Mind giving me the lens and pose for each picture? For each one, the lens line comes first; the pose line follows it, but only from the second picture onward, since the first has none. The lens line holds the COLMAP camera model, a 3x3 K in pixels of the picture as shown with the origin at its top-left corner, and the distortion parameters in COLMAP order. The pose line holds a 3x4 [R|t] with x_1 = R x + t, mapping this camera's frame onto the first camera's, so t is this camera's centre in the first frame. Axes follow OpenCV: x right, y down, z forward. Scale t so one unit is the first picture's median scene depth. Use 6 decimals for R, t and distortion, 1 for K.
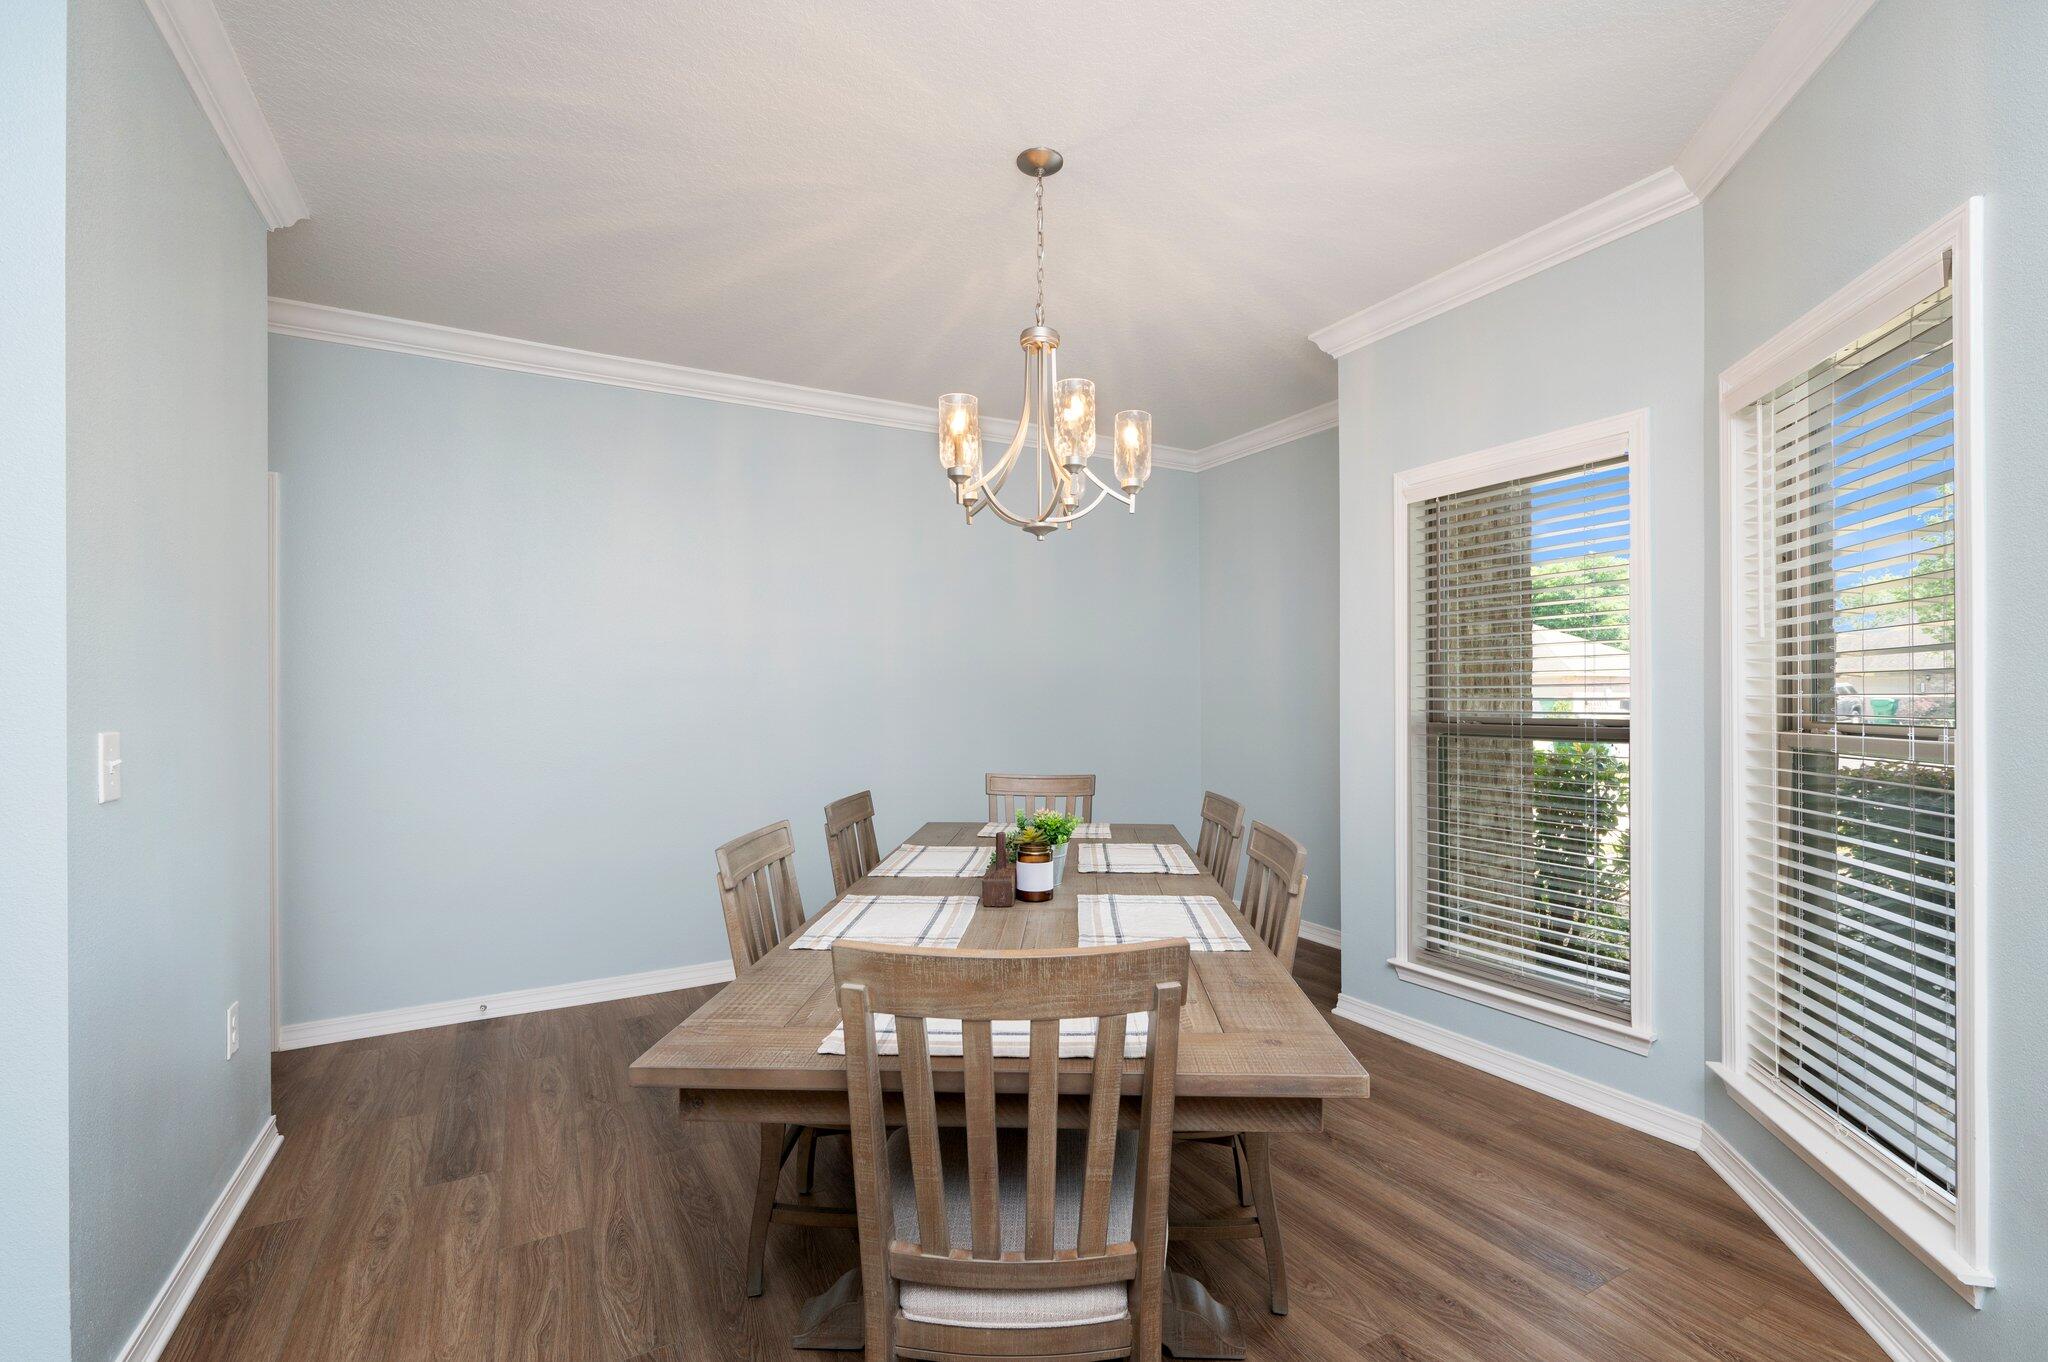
lens RADIAL K [[883.0, 0, 1027.2], [0, 883.0, 700.0], [0, 0, 1]] dist [-0.000416, 0.000112]
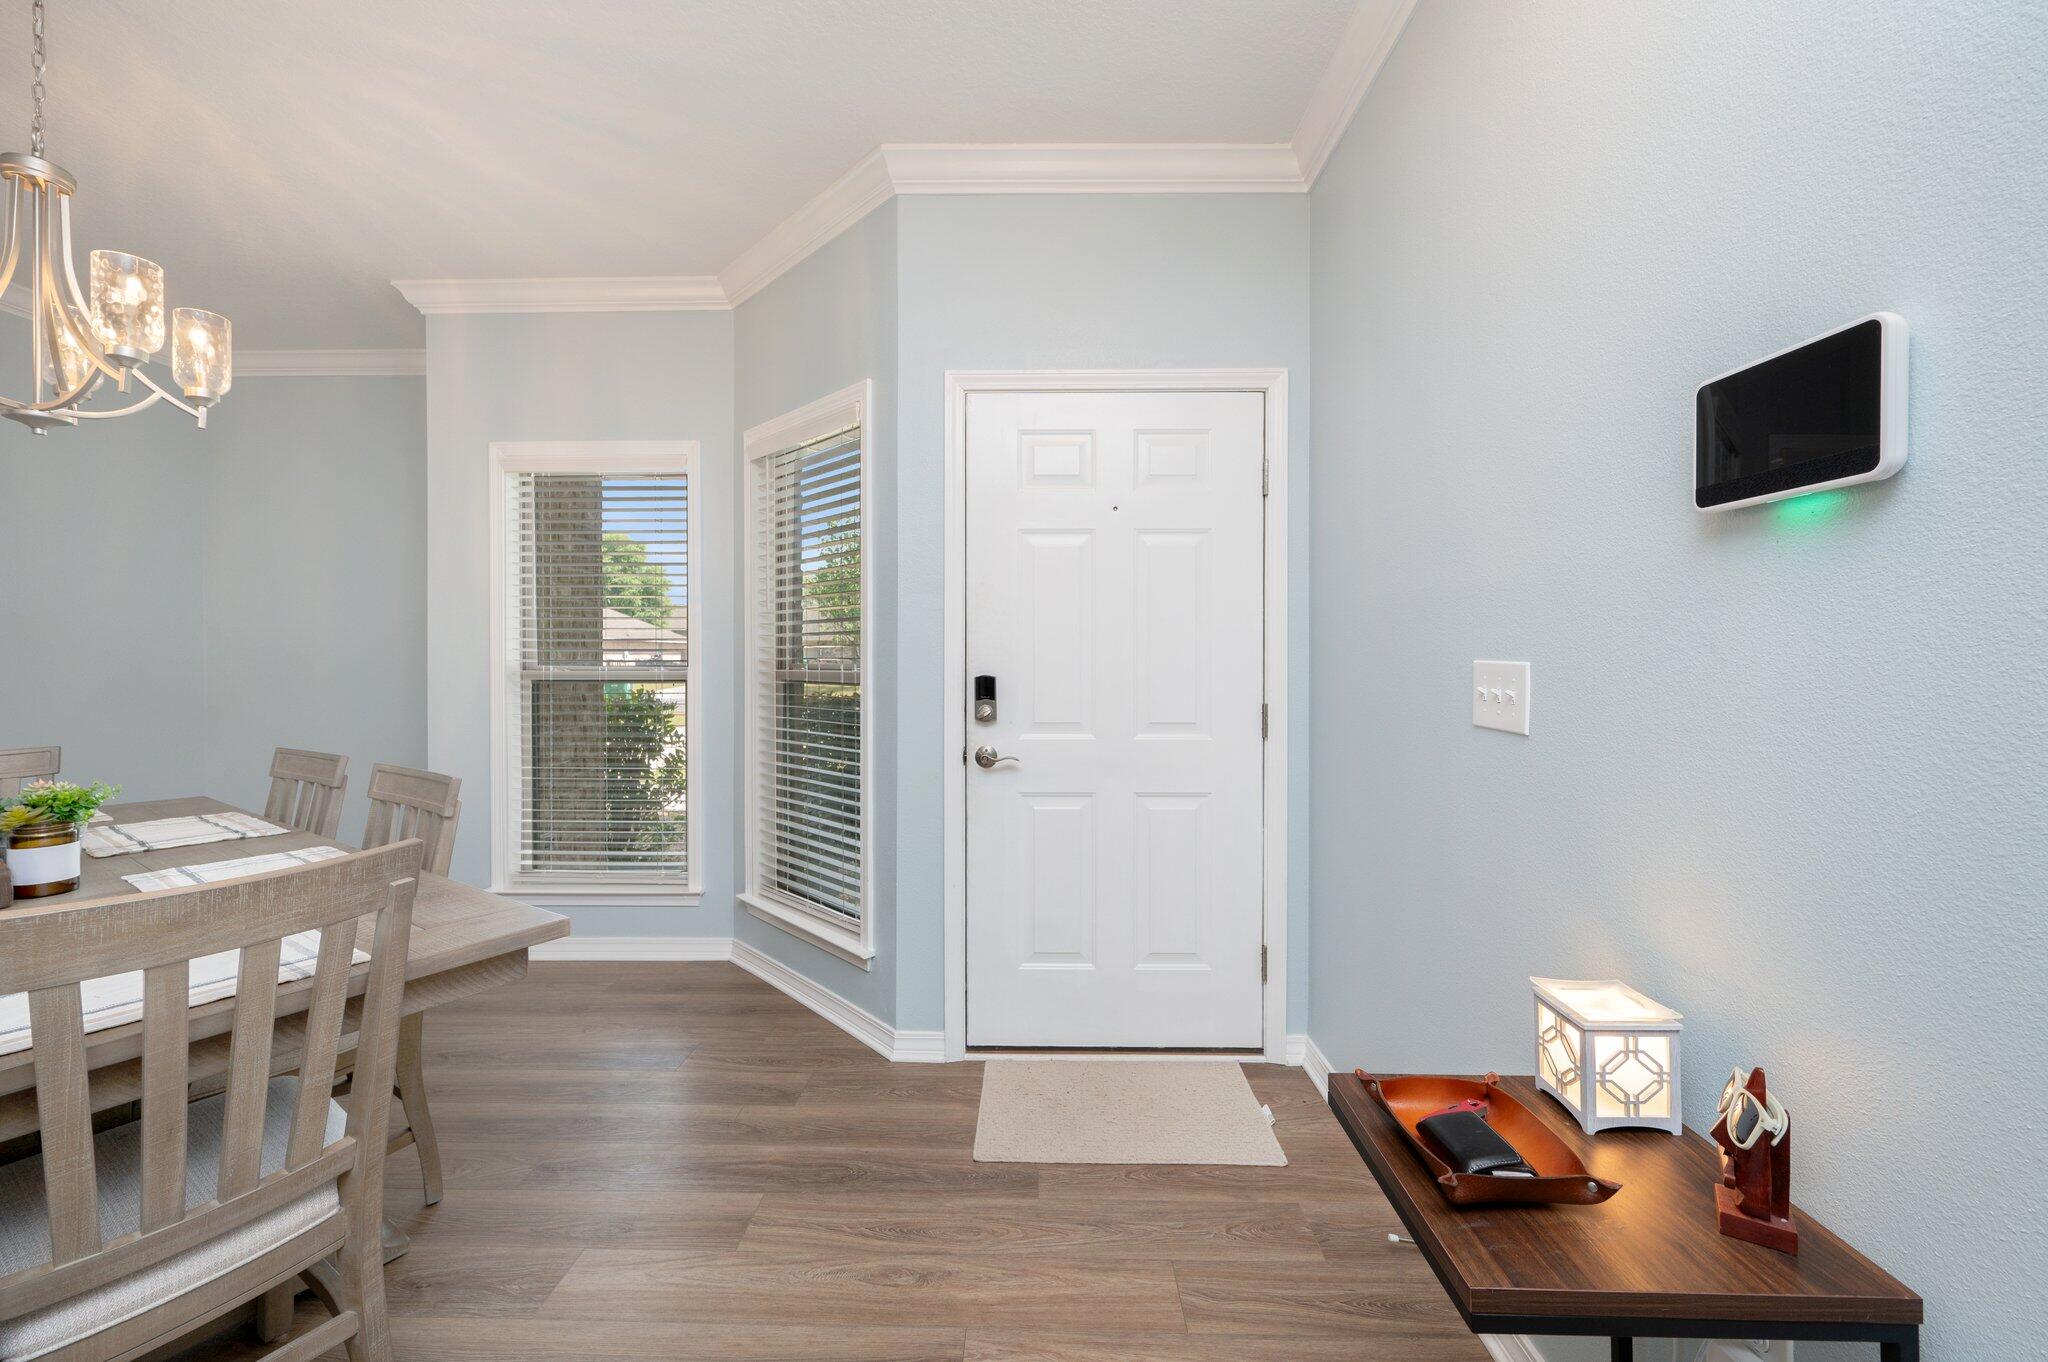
lens RADIAL K [[815.7, 0, 1026.9], [0, 815.7, 674.1], [0, 0, 1]] dist [-0.000639, -0.000263]
pose [[0.504942, -0.014016, 0.863040, -0.170148], [0.000237, 0.999870, 0.016099, 0.019109], [-0.863153, -0.007925, 0.504880, -0.114844]]
